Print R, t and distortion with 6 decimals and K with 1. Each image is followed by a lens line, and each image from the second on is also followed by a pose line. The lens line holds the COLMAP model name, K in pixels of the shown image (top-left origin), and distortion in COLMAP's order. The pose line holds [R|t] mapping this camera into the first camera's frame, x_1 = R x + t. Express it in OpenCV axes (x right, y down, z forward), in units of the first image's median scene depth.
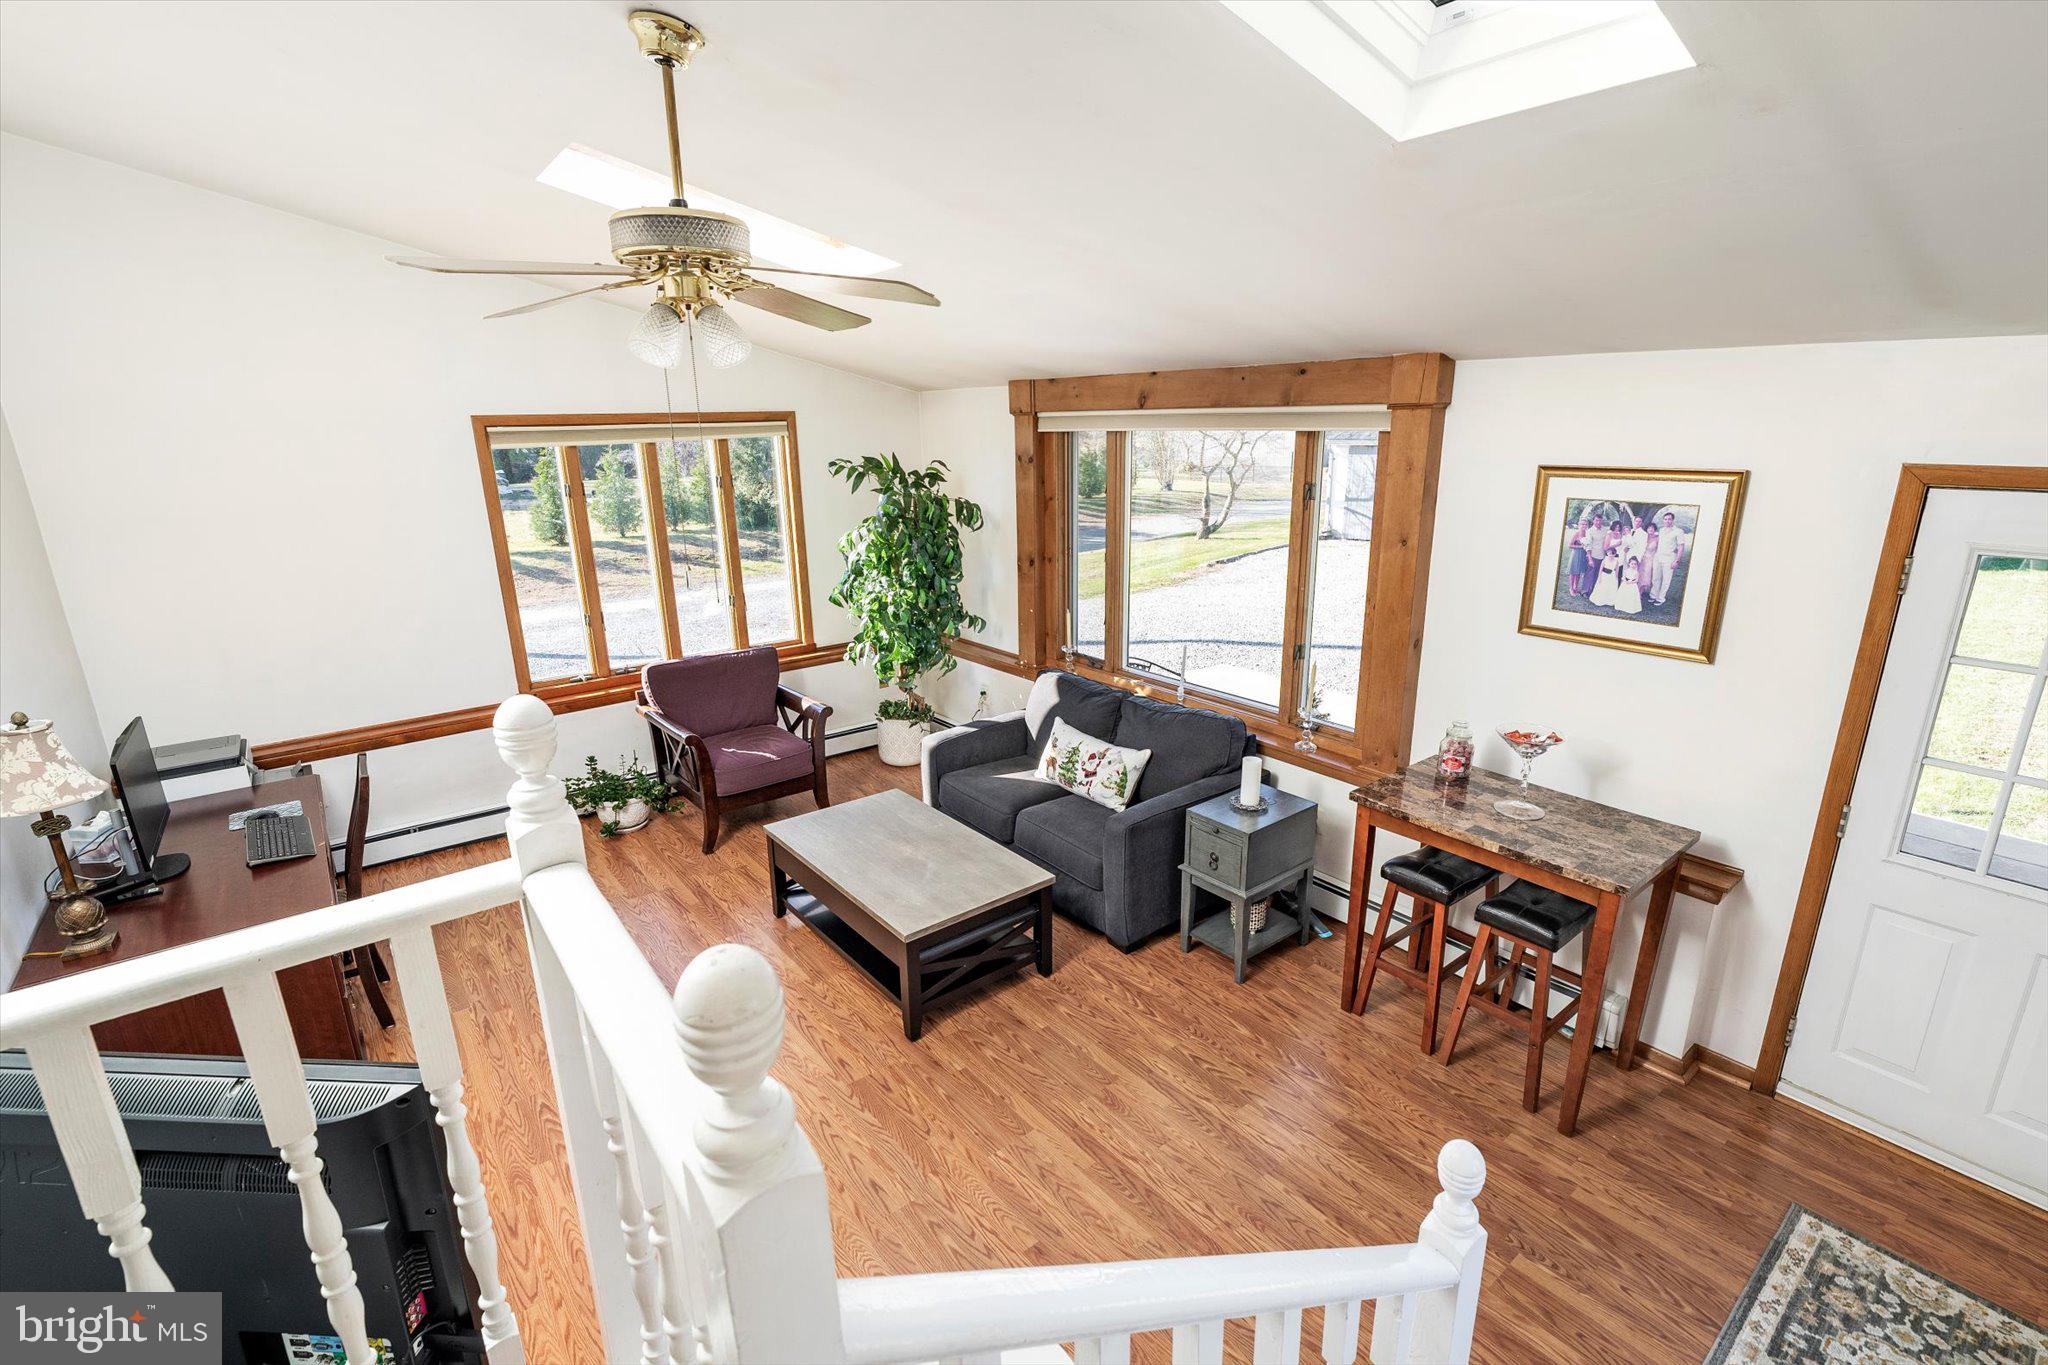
lens RADIAL K [[928.4, 0, 1025.4], [0, 928.4, 683.2], [0, 0, 1]] dist [0.000185, 0.000042]
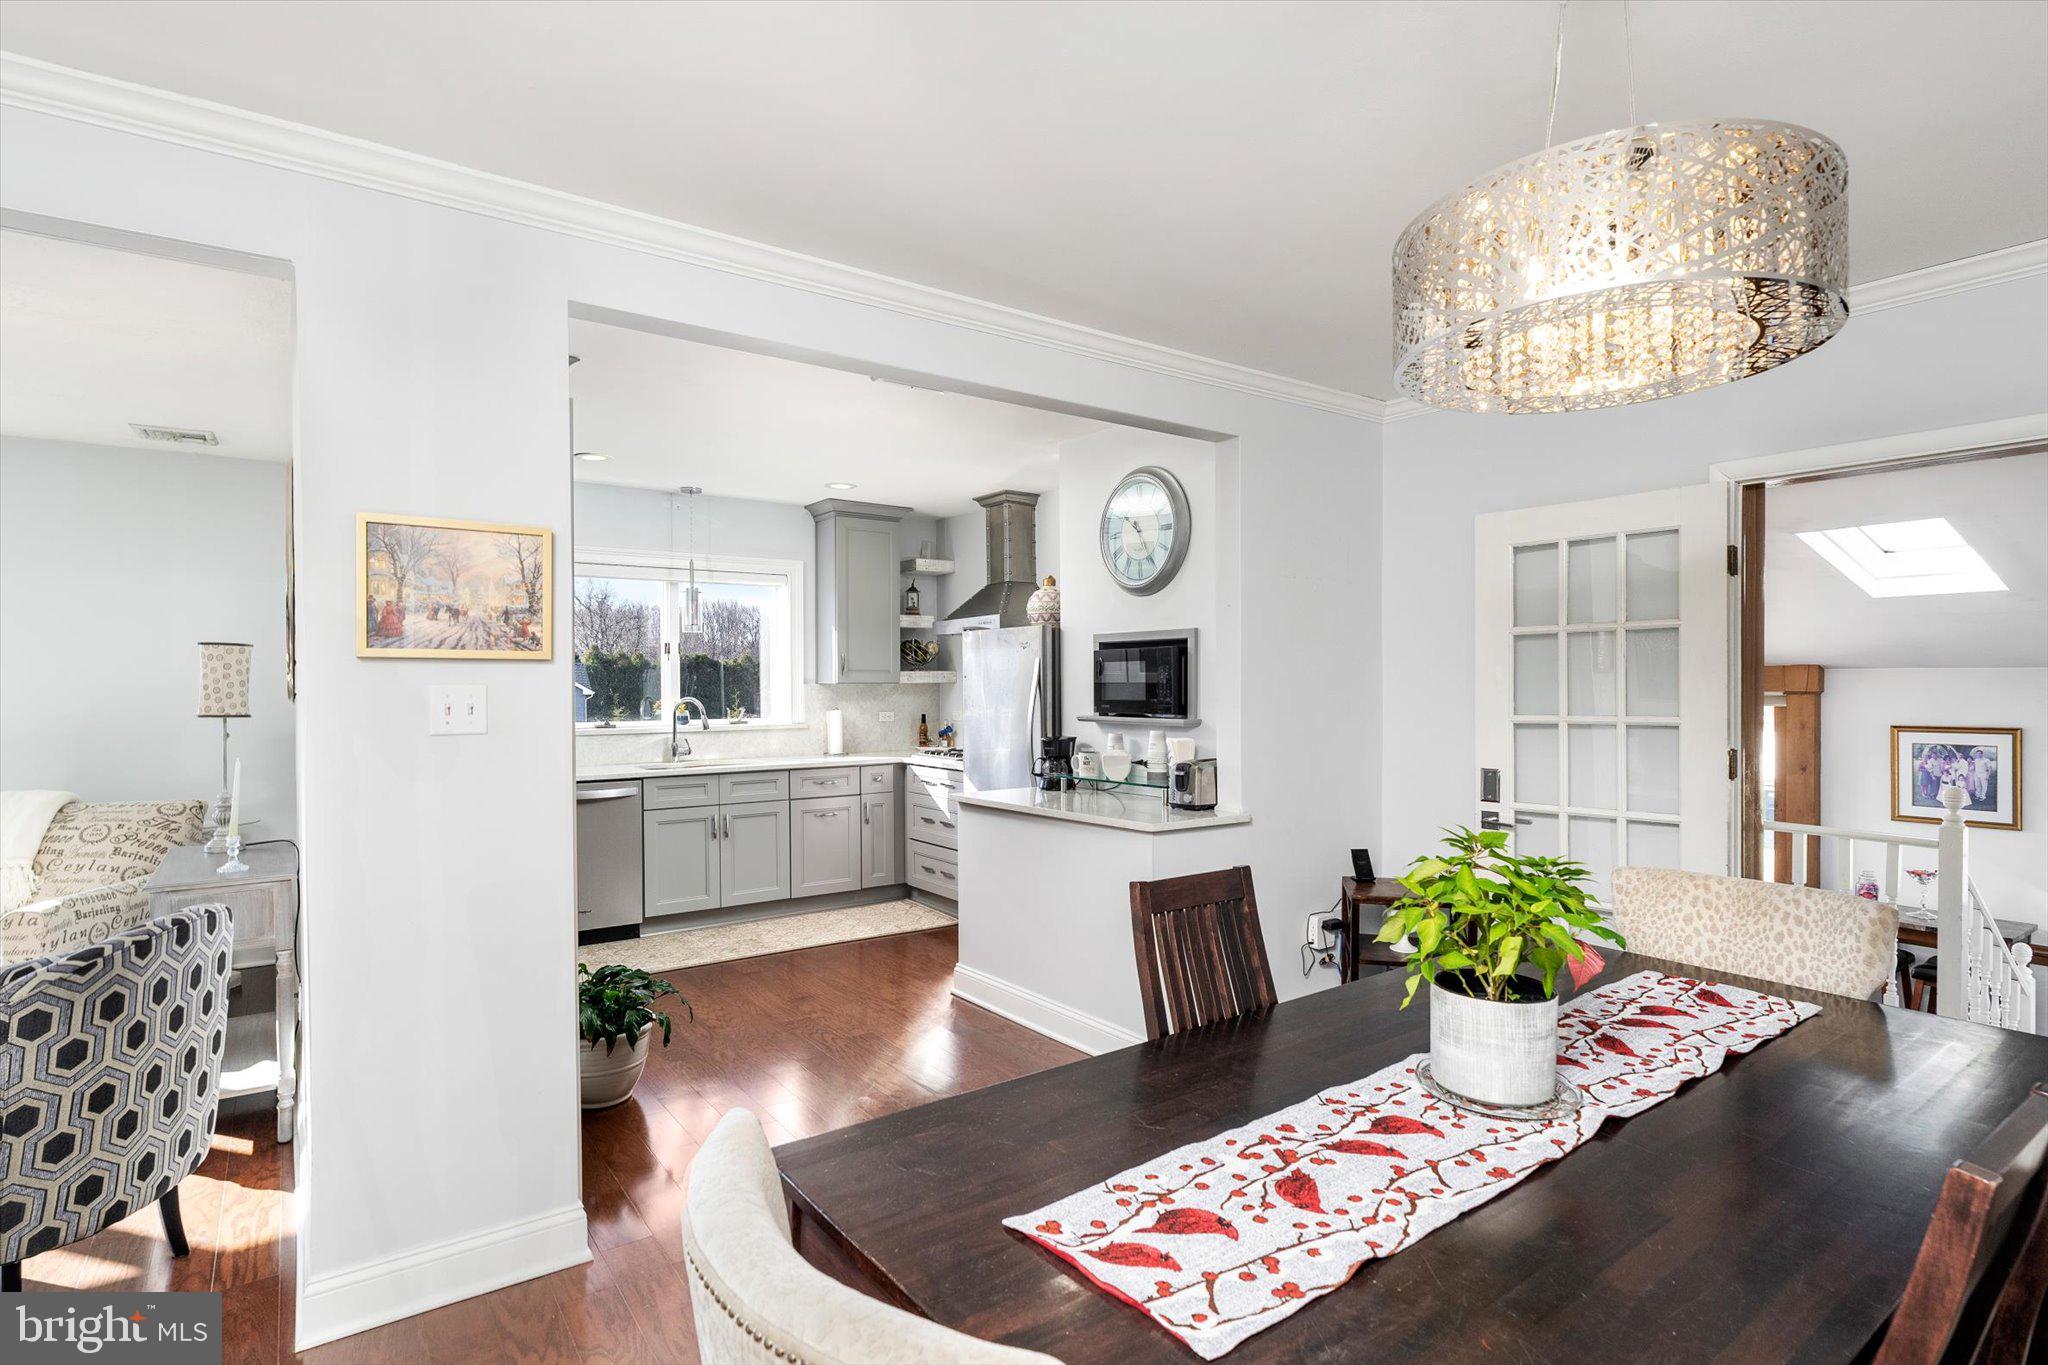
lens RADIAL K [[1032.1, 0, 1004.3], [0, 1032.1, 698.0], [0, 0, 1]] dist [-0.000496, 0.000619]
pose [[0.998548, 0.006949, -0.053421, -1.100039], [-0.021118, 0.962769, -0.269501, 0.301526], [0.049560, 0.270238, 0.961517, -1.068219]]
